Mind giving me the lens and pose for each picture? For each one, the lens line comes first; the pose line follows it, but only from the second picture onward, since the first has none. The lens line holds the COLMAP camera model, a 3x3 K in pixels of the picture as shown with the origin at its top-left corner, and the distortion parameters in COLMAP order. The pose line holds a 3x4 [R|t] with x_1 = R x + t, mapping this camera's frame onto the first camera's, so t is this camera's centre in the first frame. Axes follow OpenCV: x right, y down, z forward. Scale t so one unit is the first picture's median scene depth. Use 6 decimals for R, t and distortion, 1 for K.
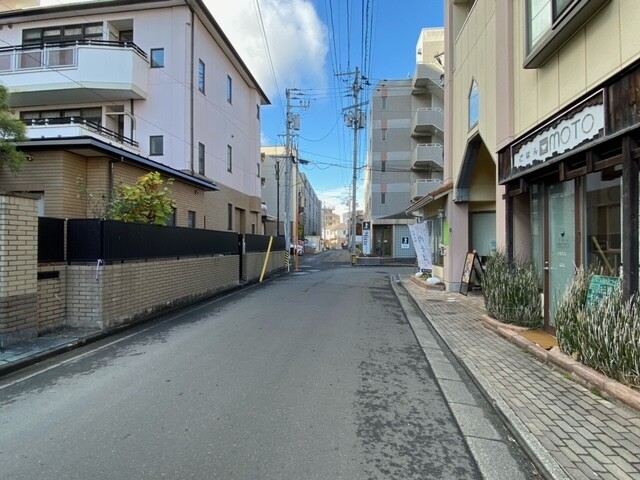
lens RADIAL K [[337.7, 0, 320.0], [0, 337.7, 240.0], [0, 0, 1]] dist [0.022652, -0.019335]
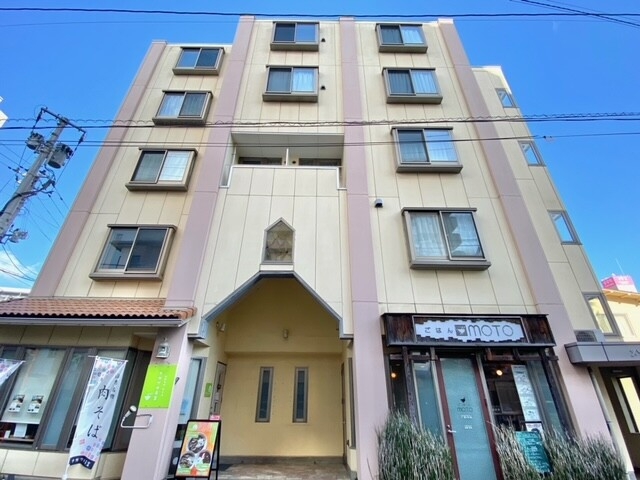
lens RADIAL K [[300.5, 0, 320.0], [0, 300.5, 240.0], [0, 0, 1]] dist [-0.016854, -0.000115]
pose [[-0.088207, 0.466799, 0.879953, -0.592090], [-0.029121, 0.881811, -0.470703, -0.003344], [-0.995676, -0.067145, -0.064188, 1.776204]]
